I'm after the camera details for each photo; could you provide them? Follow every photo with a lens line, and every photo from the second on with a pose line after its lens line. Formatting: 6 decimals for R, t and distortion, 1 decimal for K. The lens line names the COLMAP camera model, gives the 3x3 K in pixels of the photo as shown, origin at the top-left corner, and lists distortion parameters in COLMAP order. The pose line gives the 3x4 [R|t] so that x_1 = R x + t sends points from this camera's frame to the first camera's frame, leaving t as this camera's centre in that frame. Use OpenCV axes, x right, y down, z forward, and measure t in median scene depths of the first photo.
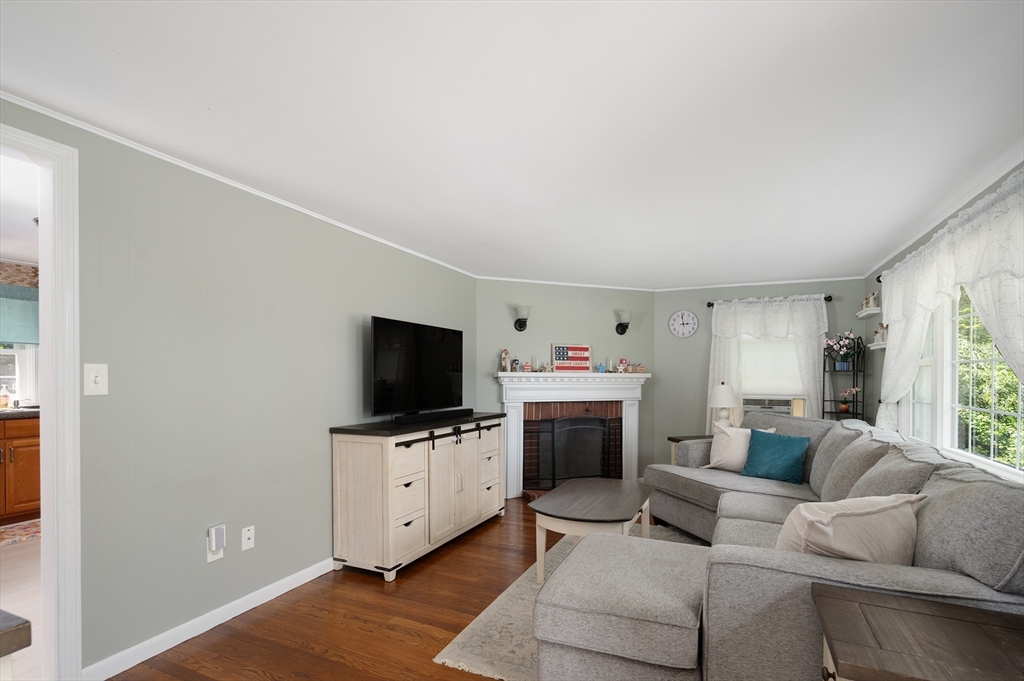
lens RADIAL K [[474.3, 0, 510.8], [0, 474.3, 380.1], [0, 0, 1]] dist [0.000115, -0.000088]
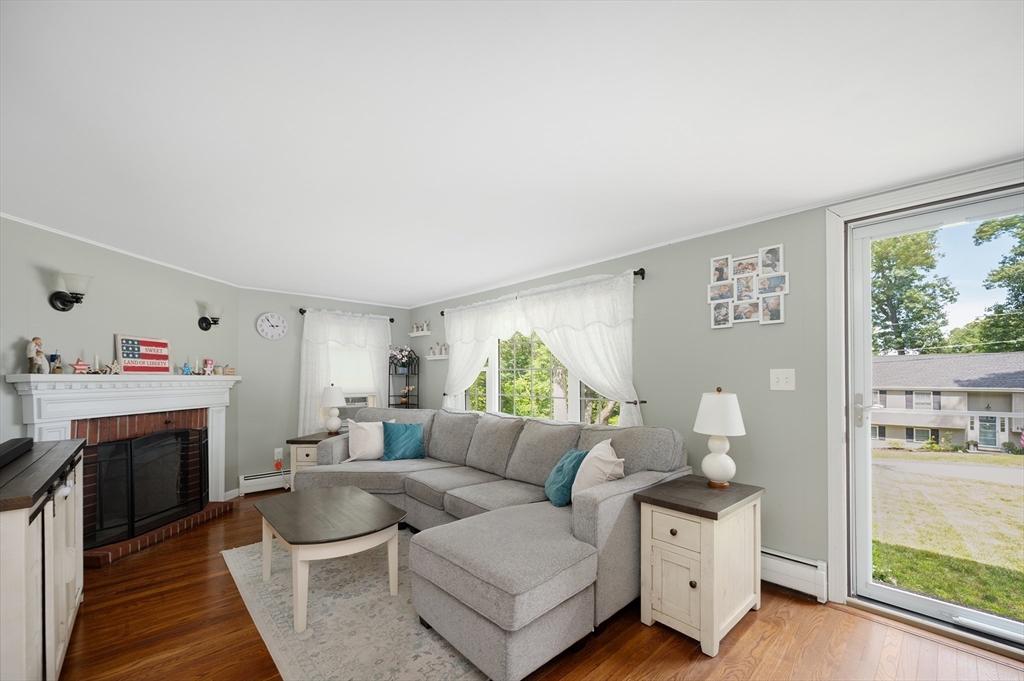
lens RADIAL K [[414.1, 0, 513.8], [0, 414.1, 373.7], [0, 0, 1]] dist [-0.001846, -0.000203]
pose [[0.384086, 0.003138, 0.923292, -0.257079], [0.011814, 0.999896, -0.008313, -0.005385], [-0.923222, 0.014101, 0.384009, 0.209778]]
